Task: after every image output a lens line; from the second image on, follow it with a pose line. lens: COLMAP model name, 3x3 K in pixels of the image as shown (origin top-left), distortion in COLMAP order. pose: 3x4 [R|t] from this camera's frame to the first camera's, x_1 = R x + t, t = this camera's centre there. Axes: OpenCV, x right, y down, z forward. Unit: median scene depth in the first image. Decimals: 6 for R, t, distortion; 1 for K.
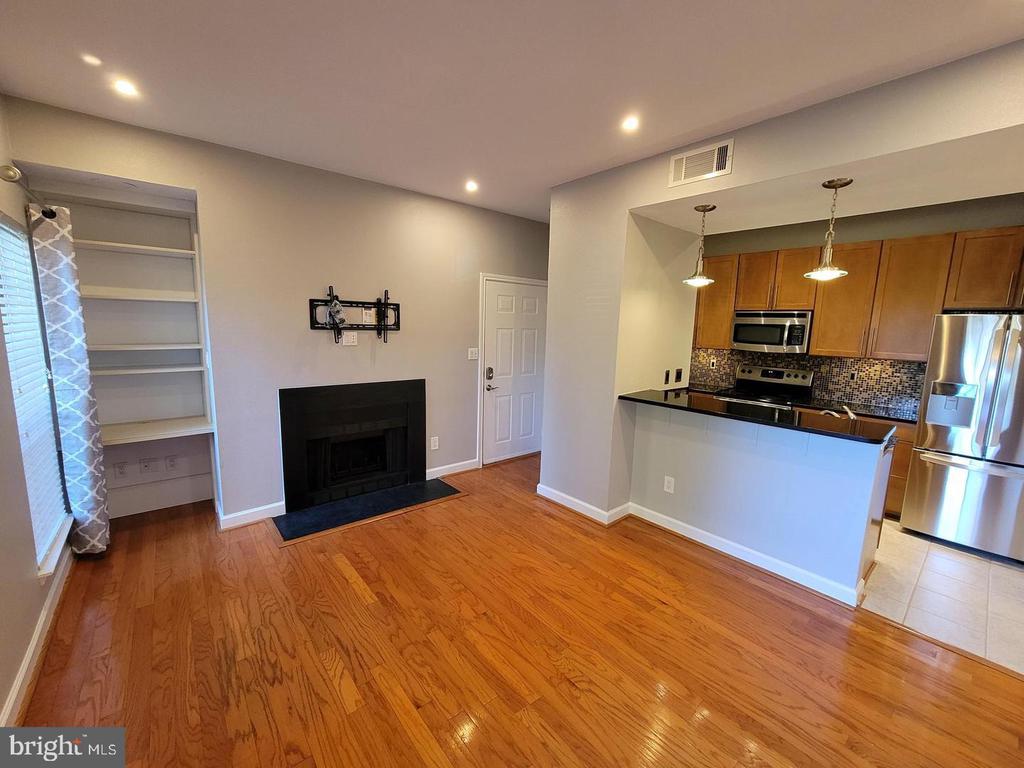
lens RADIAL K [[420.7, 0, 513.6], [0, 420.7, 388.4], [0, 0, 1]] dist [-0.010864, 0.002301]
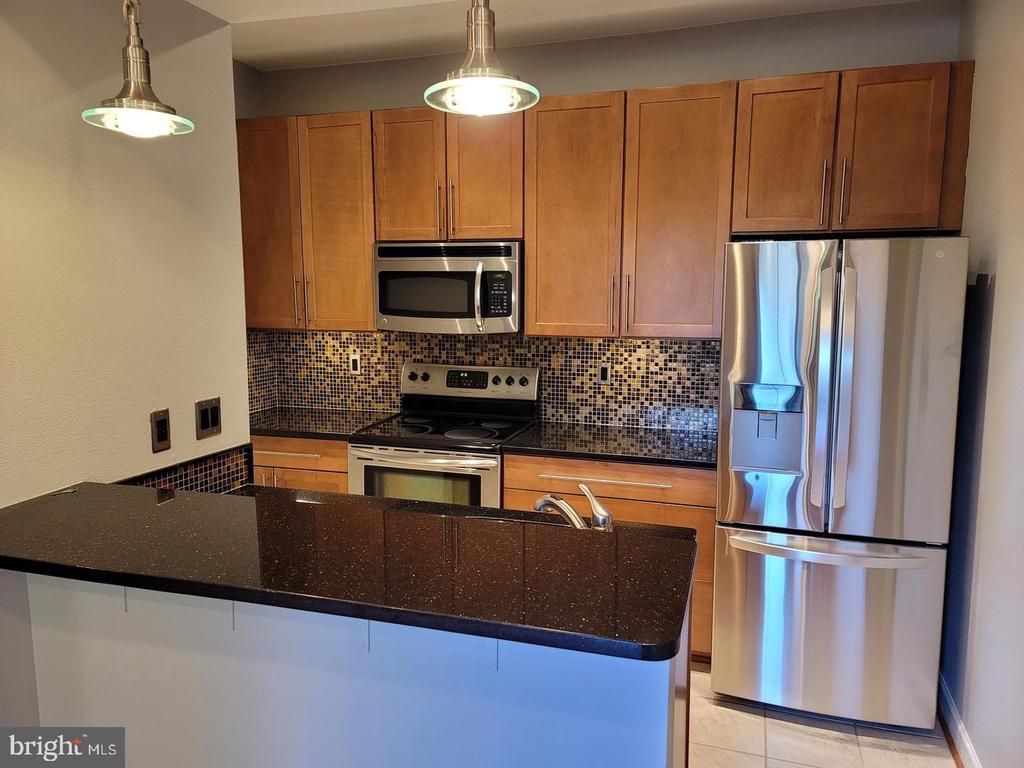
lens RADIAL K [[747.2, 0, 511.7], [0, 747.2, 384.7], [0, 0, 1]] dist [0.046359, -0.014981]
pose [[0.853235, -0.090738, 0.513572, 0.280525], [0.098228, 0.995084, 0.012620, -0.040374], [-0.512192, 0.039679, 0.857954, 0.318416]]
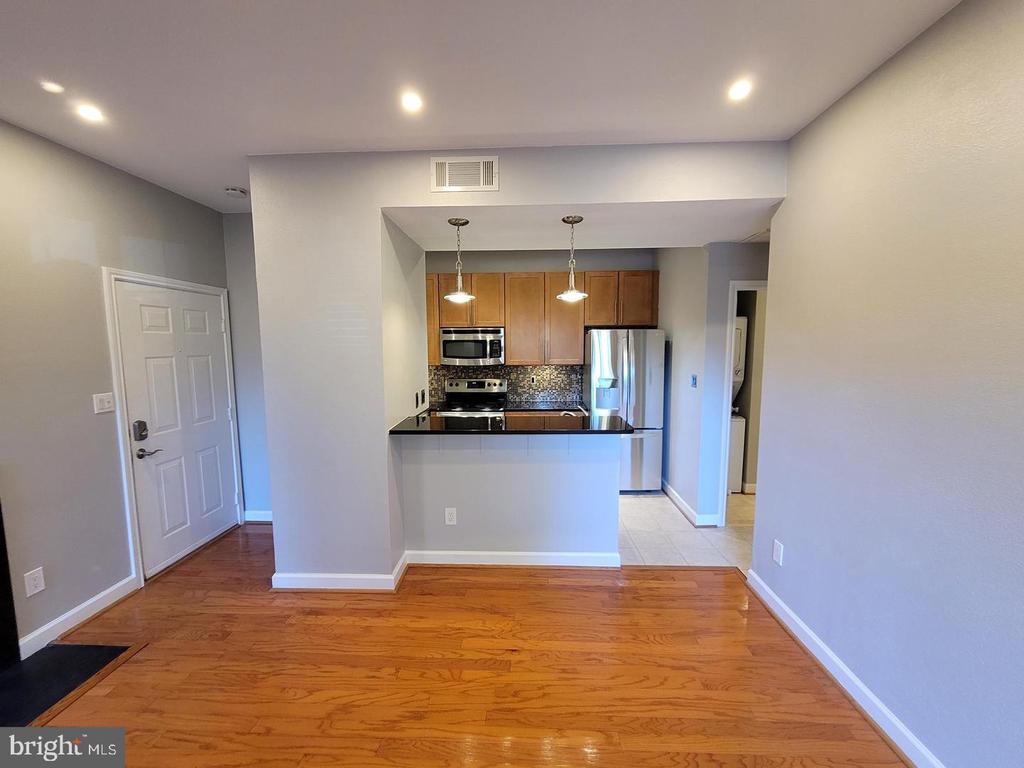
lens RADIAL K [[420.7, 0, 513.4], [0, 420.7, 387.6], [0, 0, 1]] dist [-0.010864, 0.002301]
pose [[0.676352, -0.105971, 0.728916, -0.146465], [0.137092, 0.990416, 0.016782, -0.038262], [-0.723708, 0.088578, 0.684398, 0.206665]]
